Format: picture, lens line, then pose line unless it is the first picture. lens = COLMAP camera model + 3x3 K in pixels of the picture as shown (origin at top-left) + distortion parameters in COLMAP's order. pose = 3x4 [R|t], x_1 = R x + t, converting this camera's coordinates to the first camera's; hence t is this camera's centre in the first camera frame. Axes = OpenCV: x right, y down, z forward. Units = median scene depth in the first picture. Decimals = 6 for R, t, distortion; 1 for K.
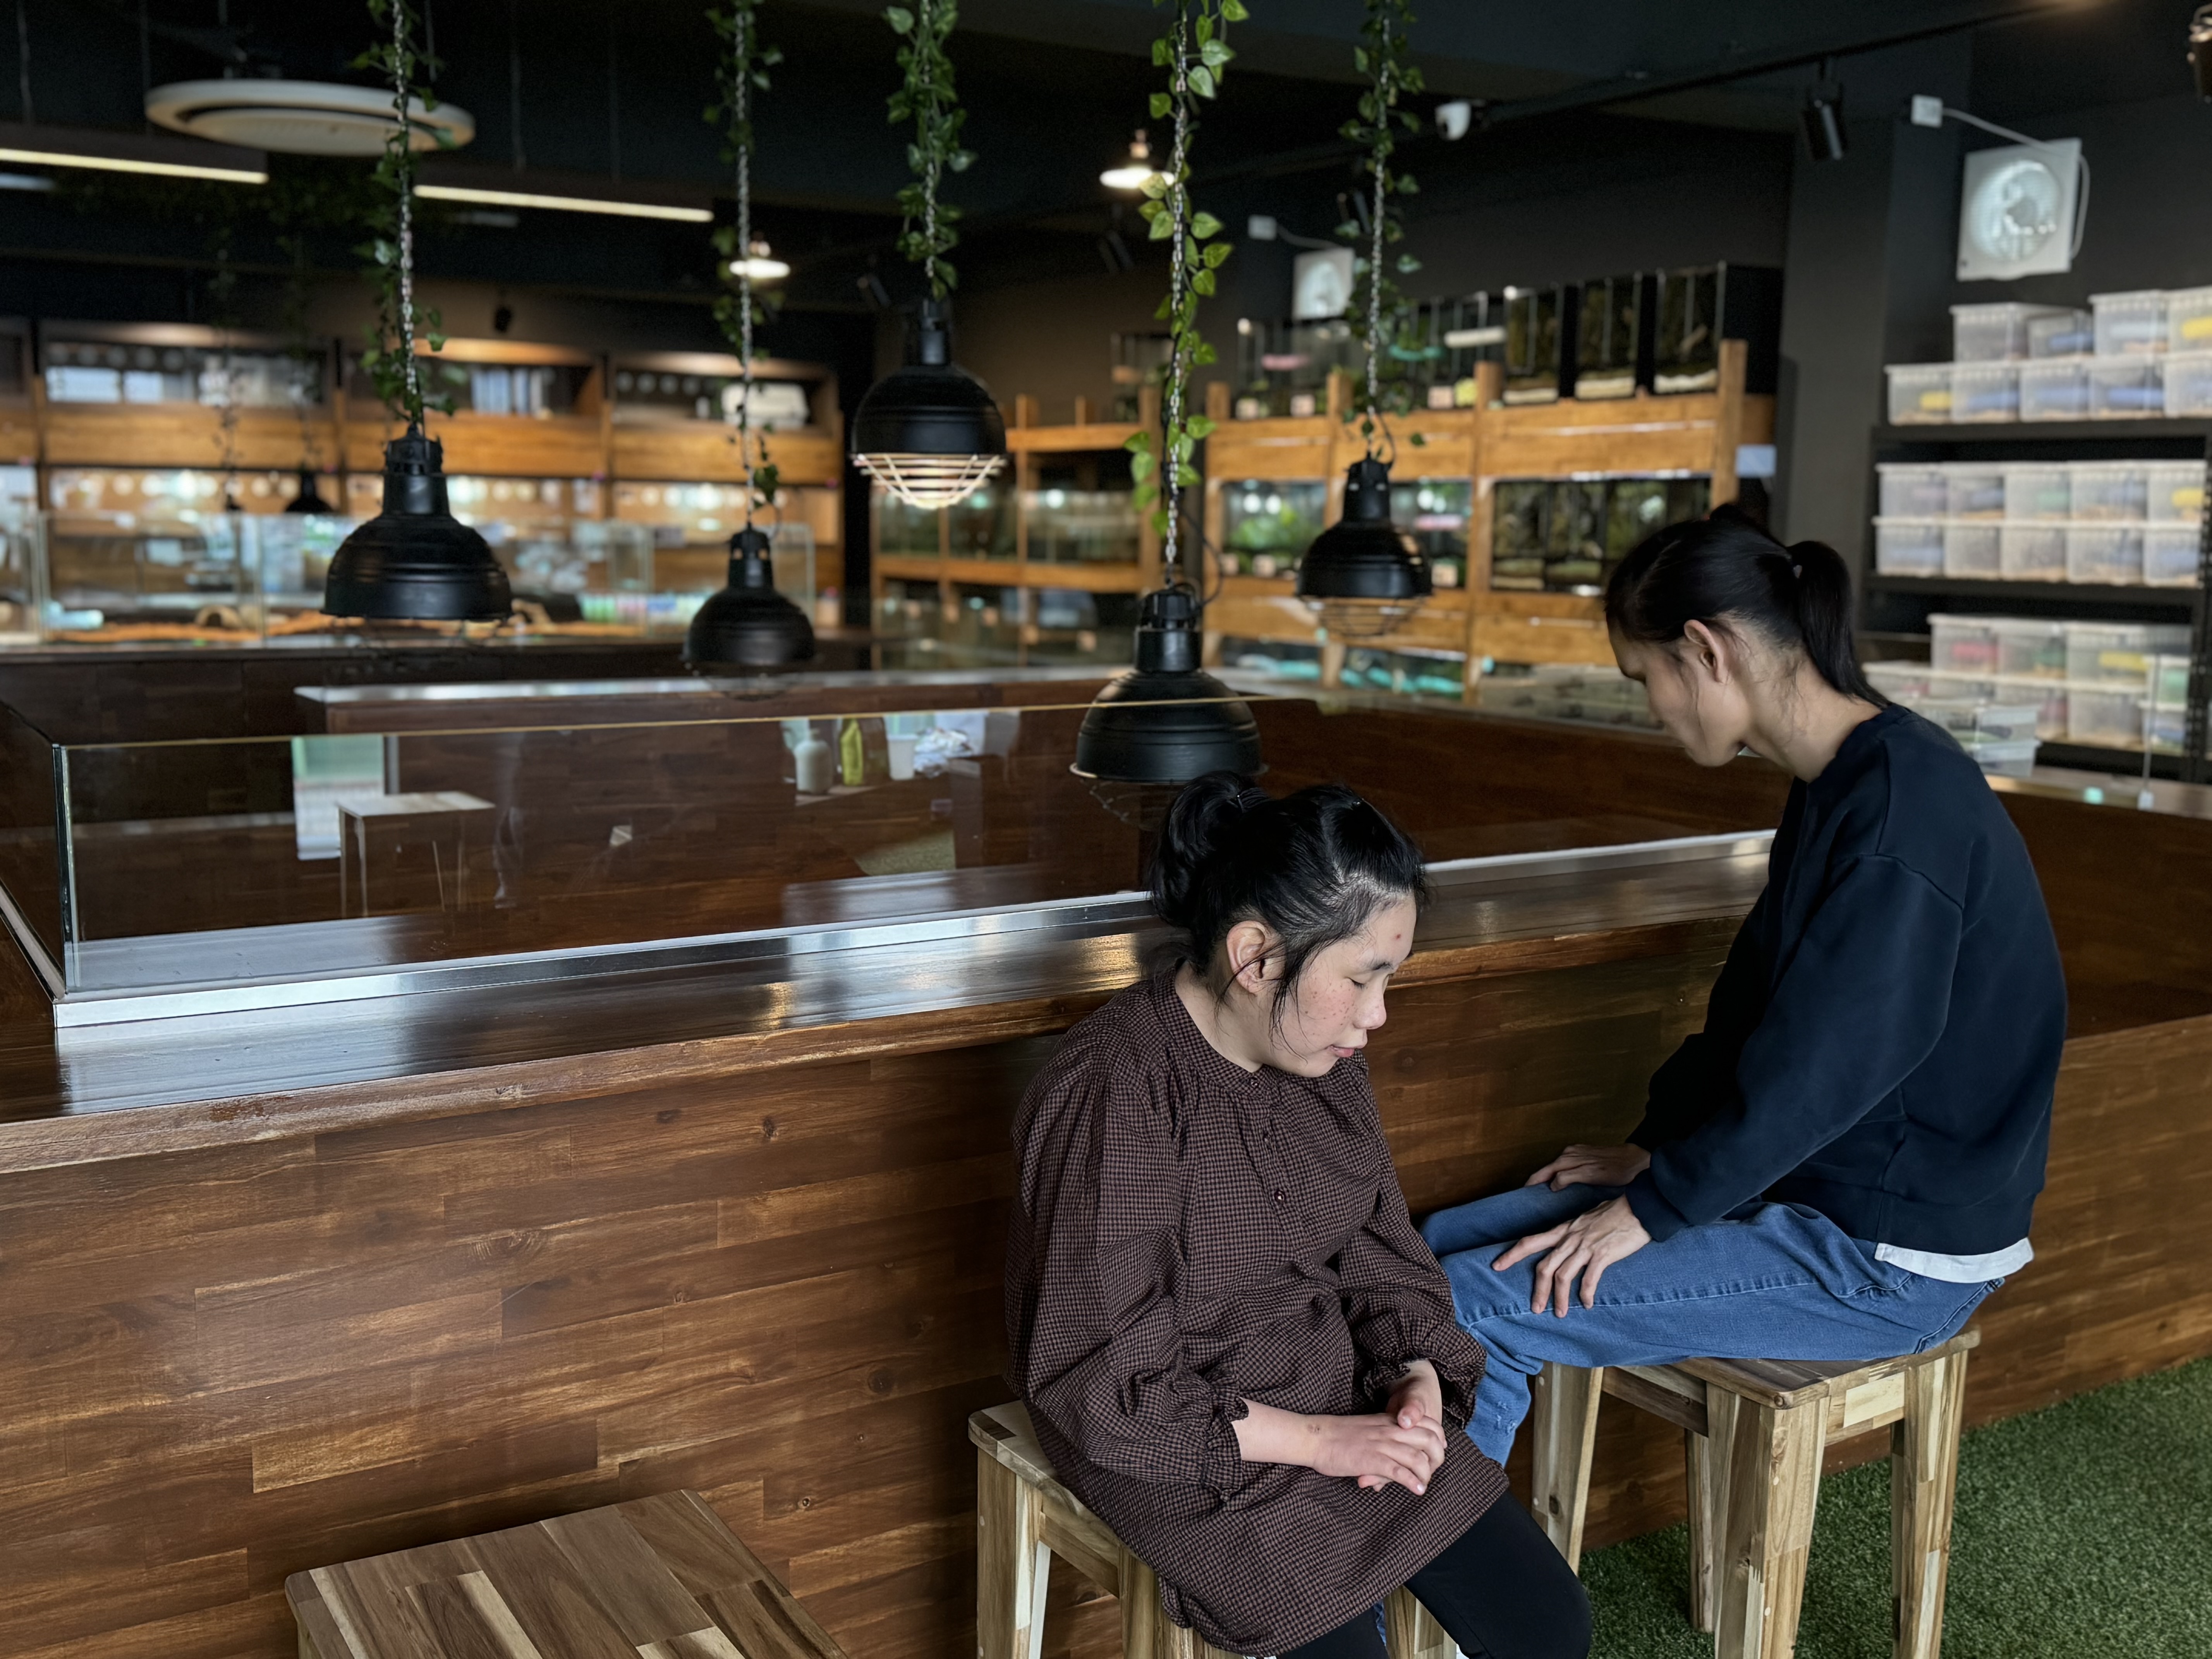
lens RADIAL K [[2200.2, 0, 1102.0], [0, 2200.2, 836.2], [0, 0, 1]] dist [-0.001514, 0.000000]
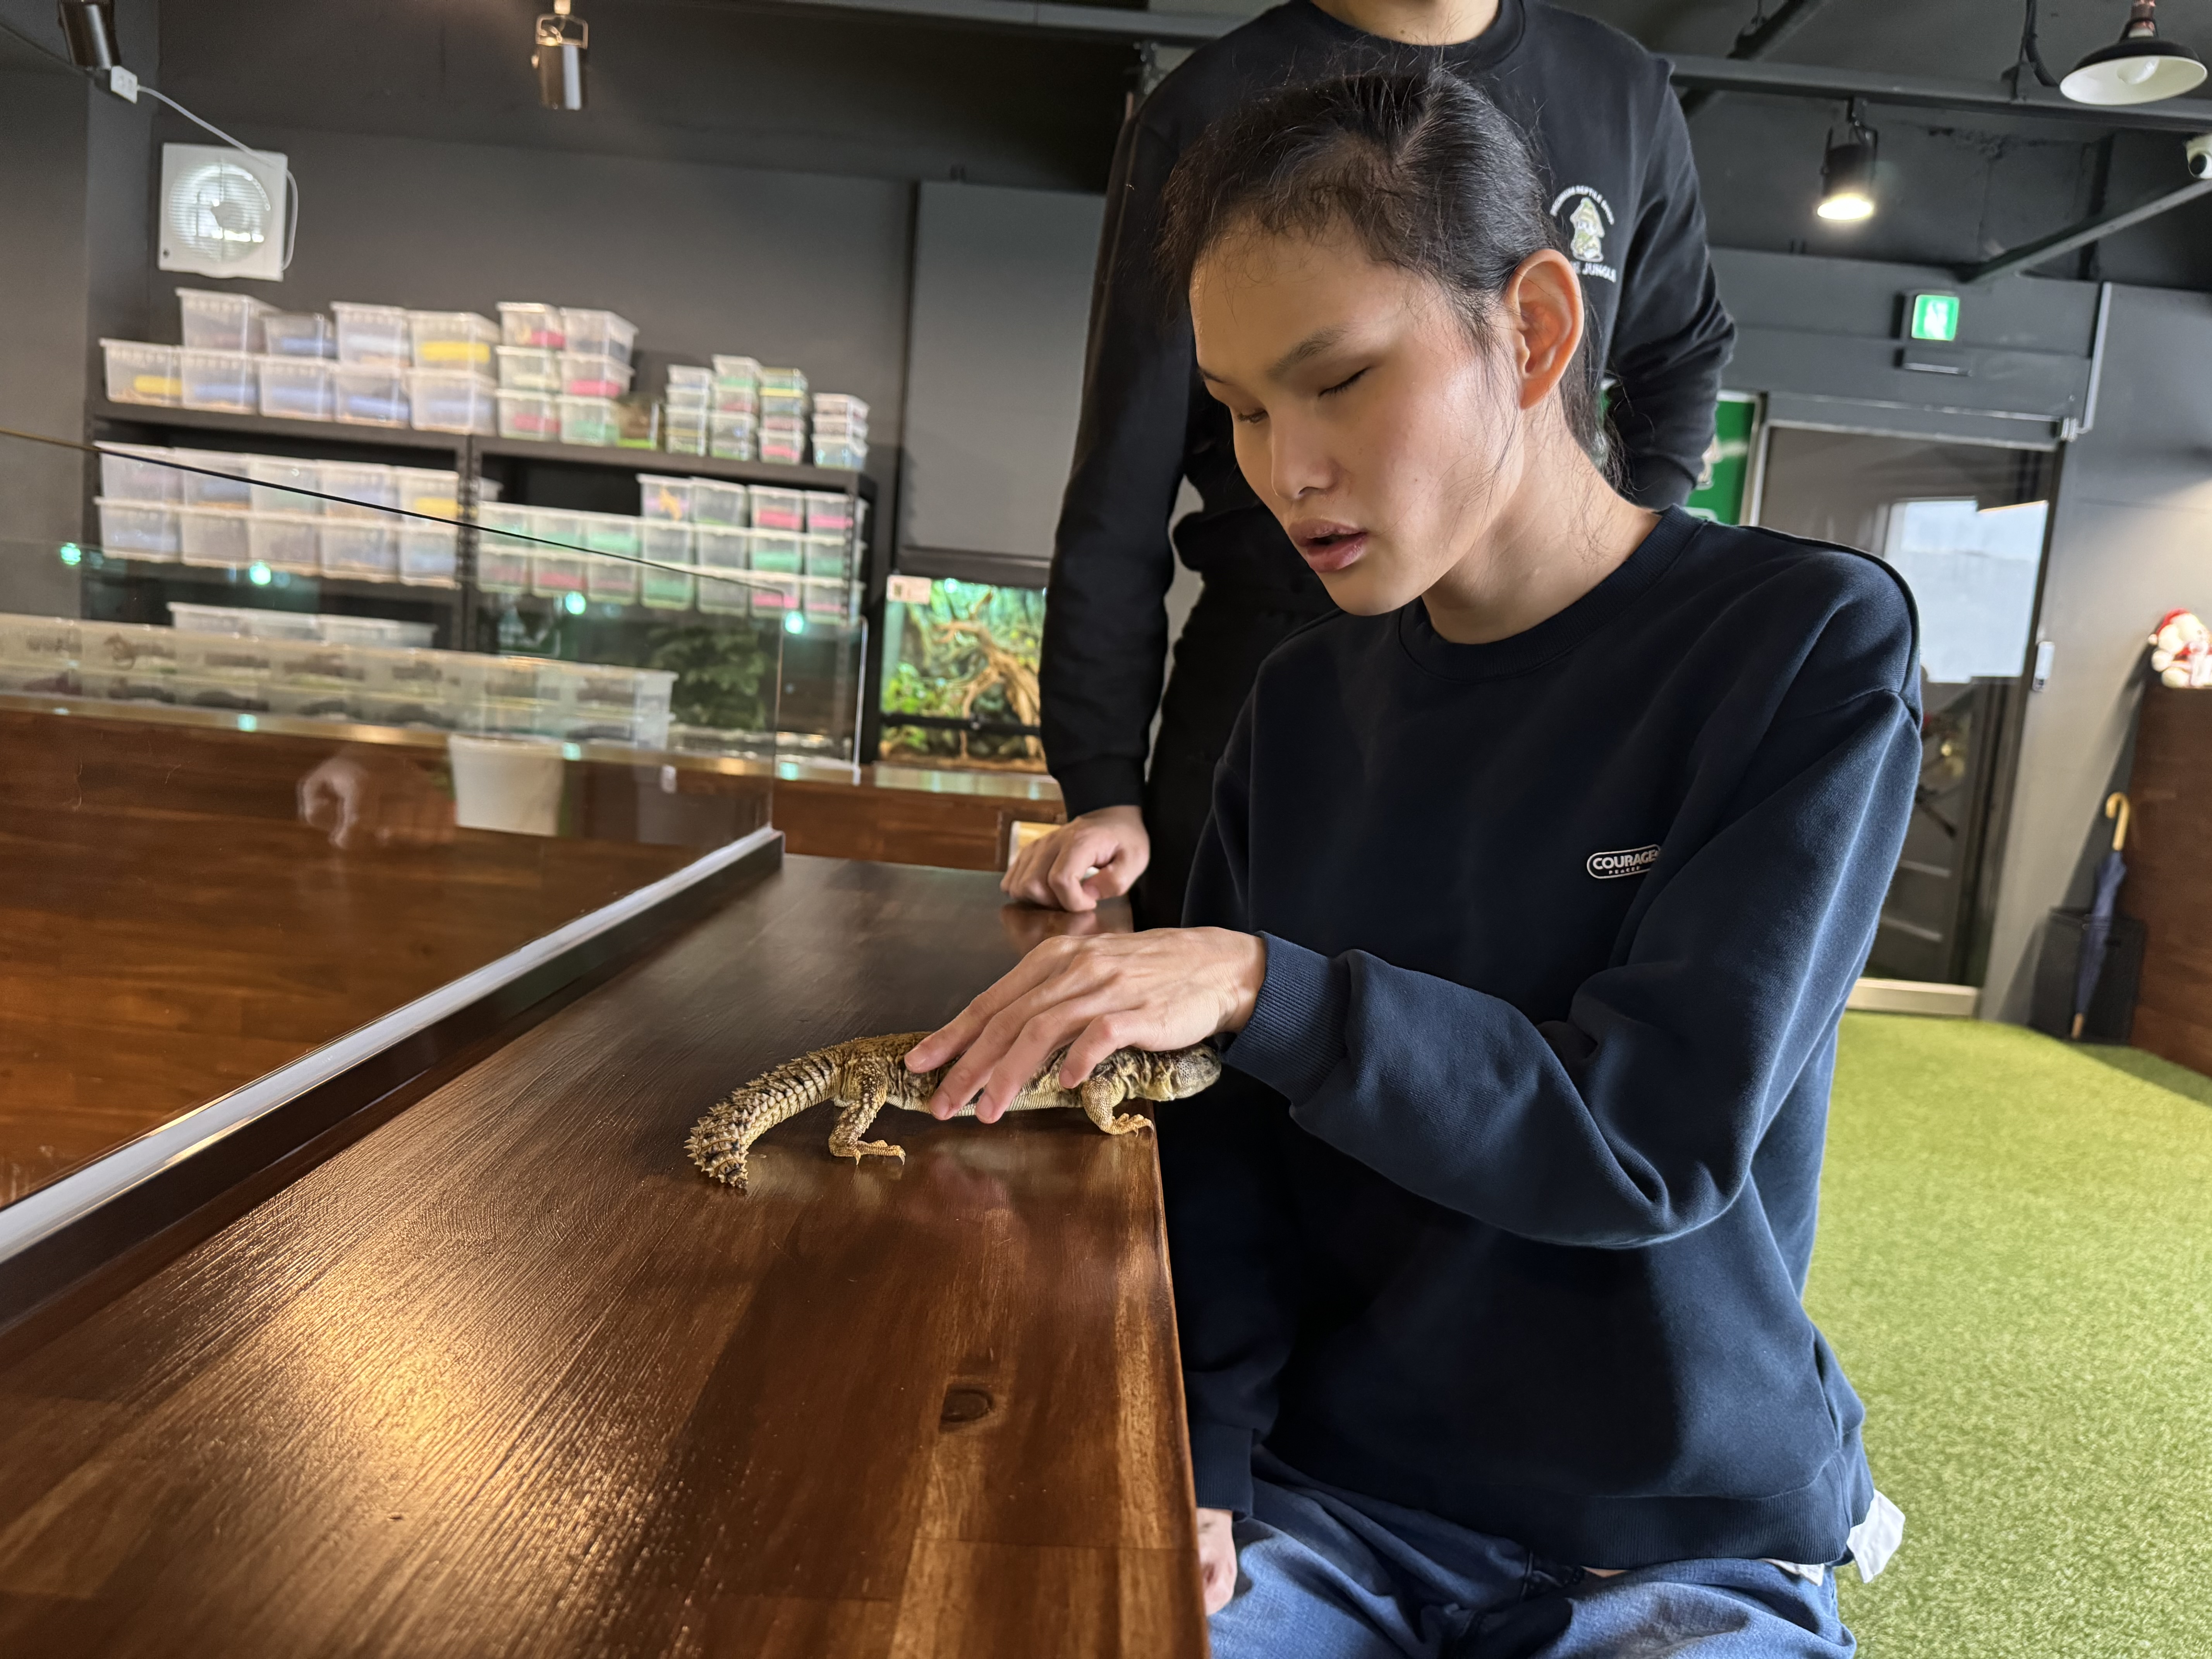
lens RADIAL K [[1598.3, 0, 1093.6], [0, 1598.3, 833.5], [0, 0, 1]] dist [0.032783, -0.015988]
pose [[0.547983, -0.063540, 0.834073, -0.008778], [0.046077, 0.997890, 0.045747, -0.010999], [-0.835219, 0.013363, 0.549755, 0.266482]]
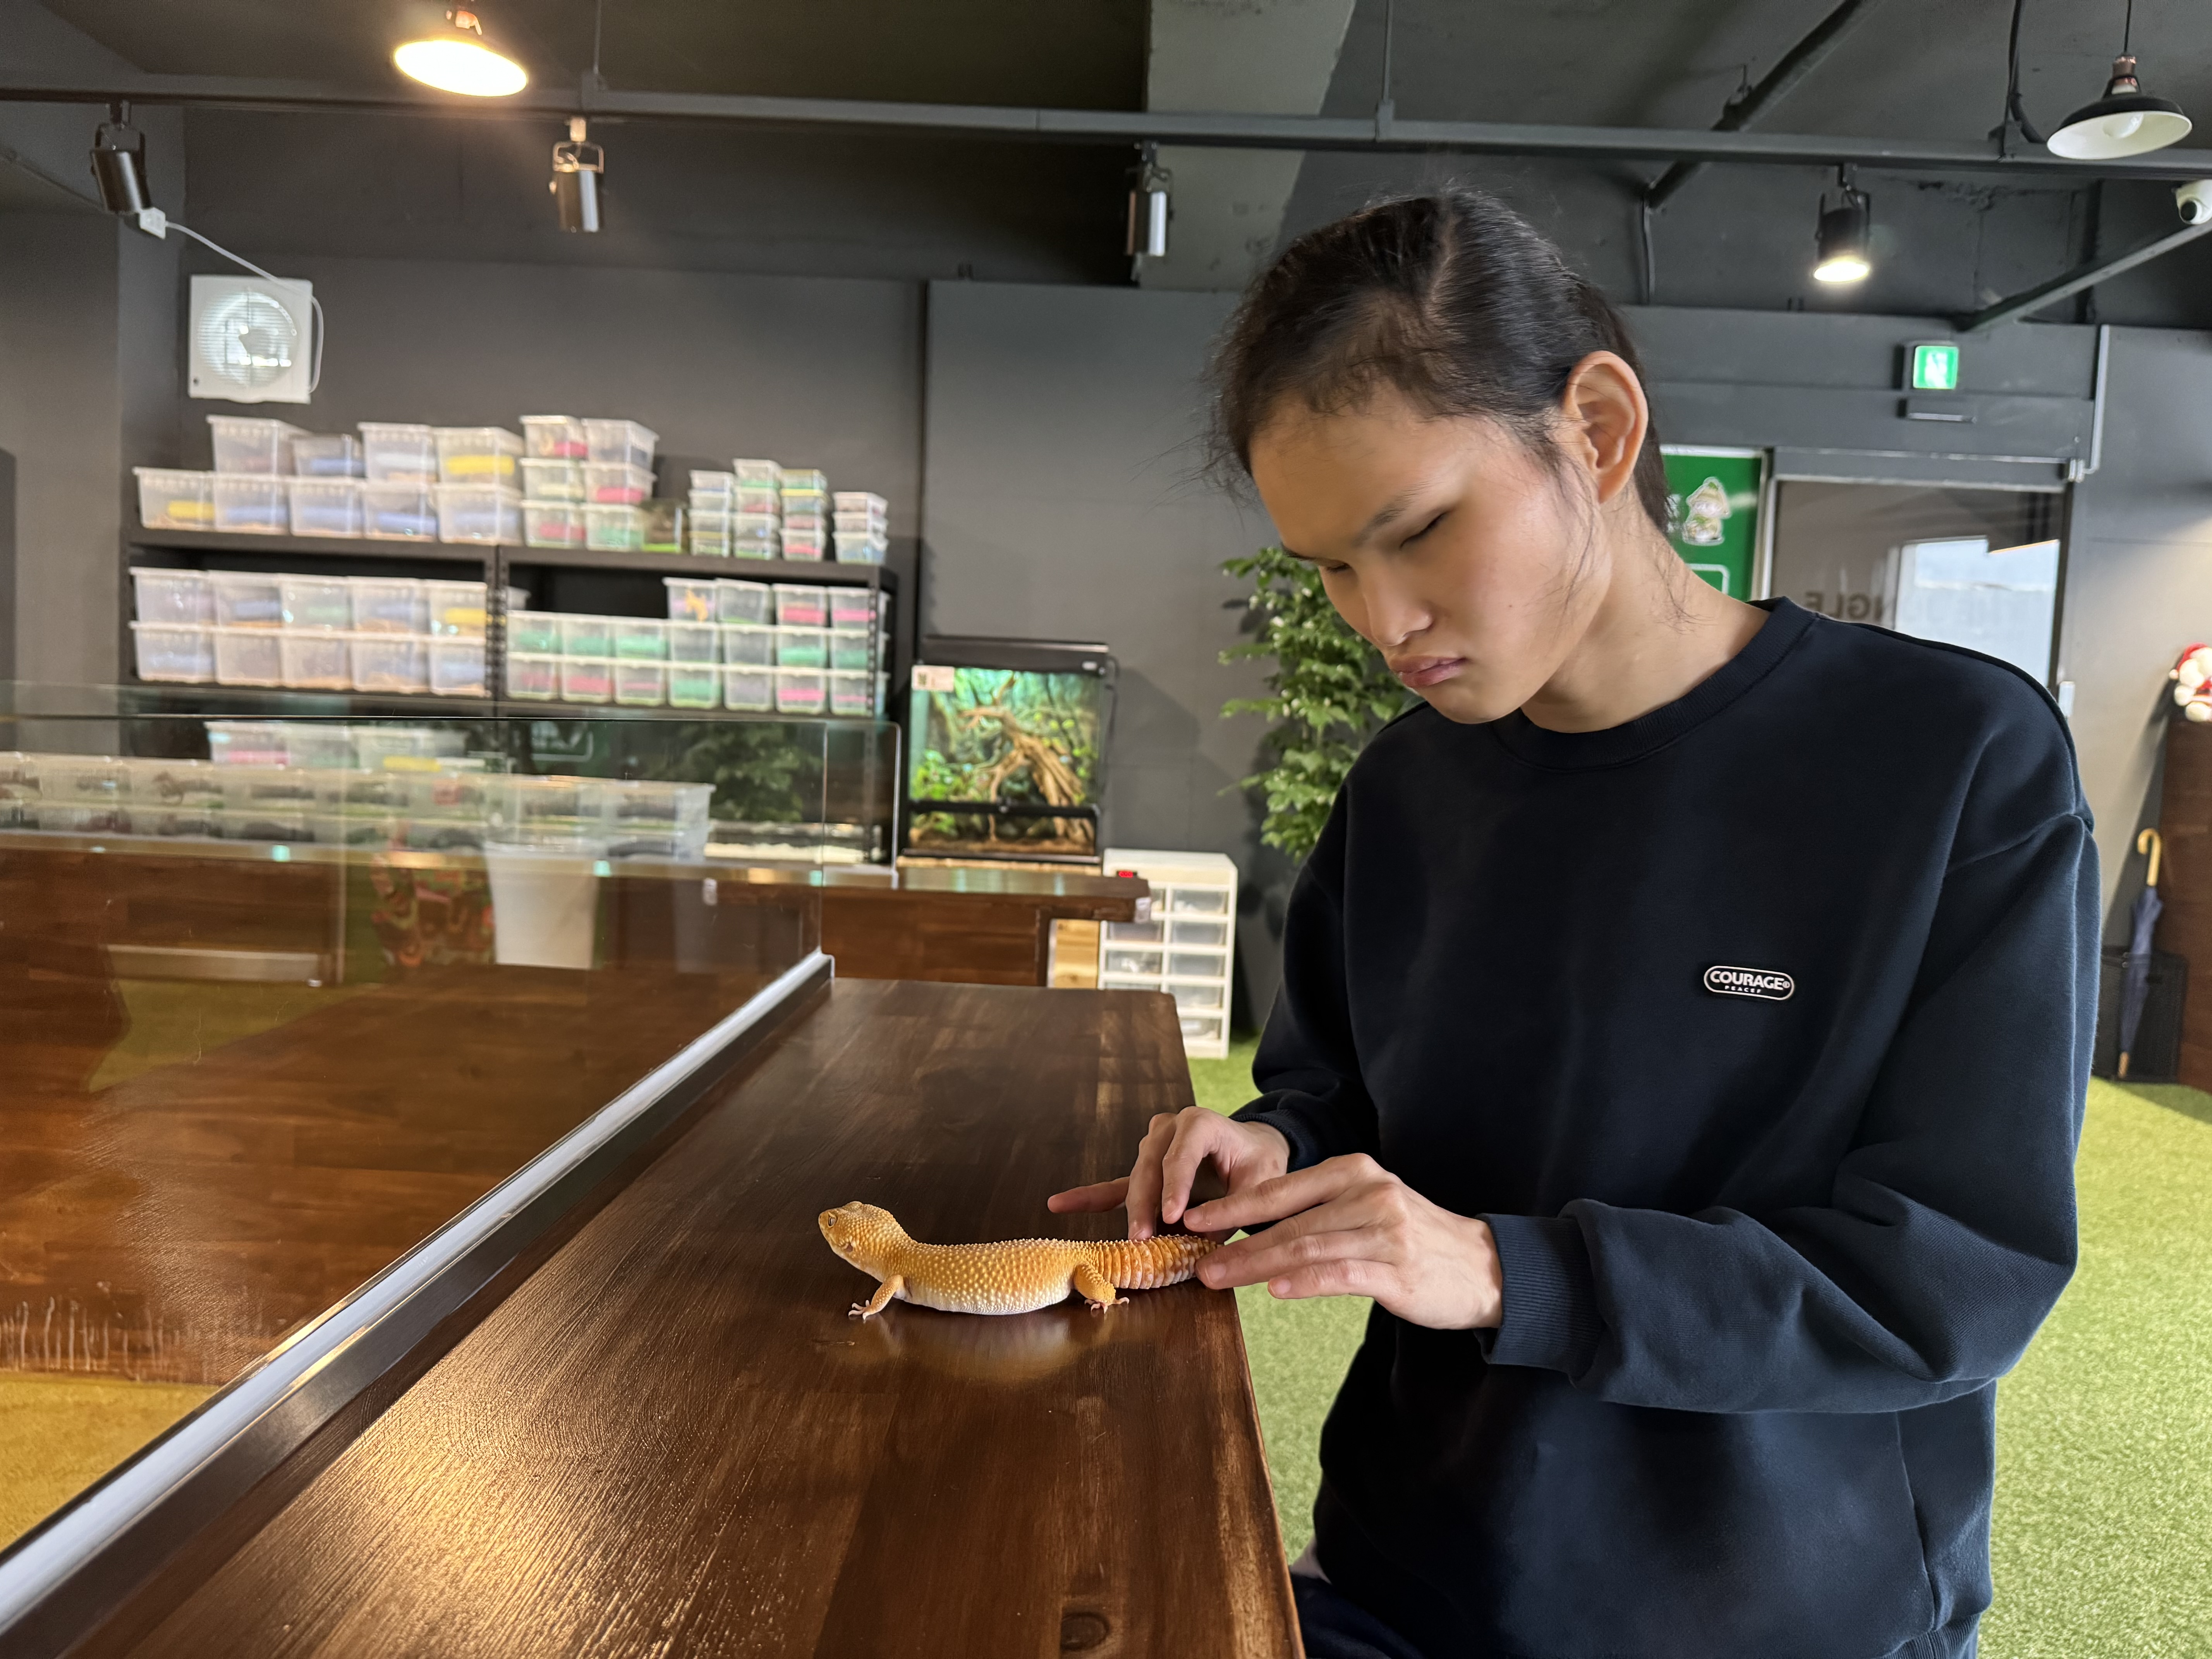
lens RADIAL K [[1598.3, 0, 1099.6], [0, 1598.3, 829.9], [0, 0, 1]] dist [0.032783, -0.015988]
pose [[0.553479, -0.055505, 0.831012, -0.013335], [0.087087, 0.996164, 0.008533, -0.022772], [-0.828298, 0.067648, 0.556189, 0.267631]]
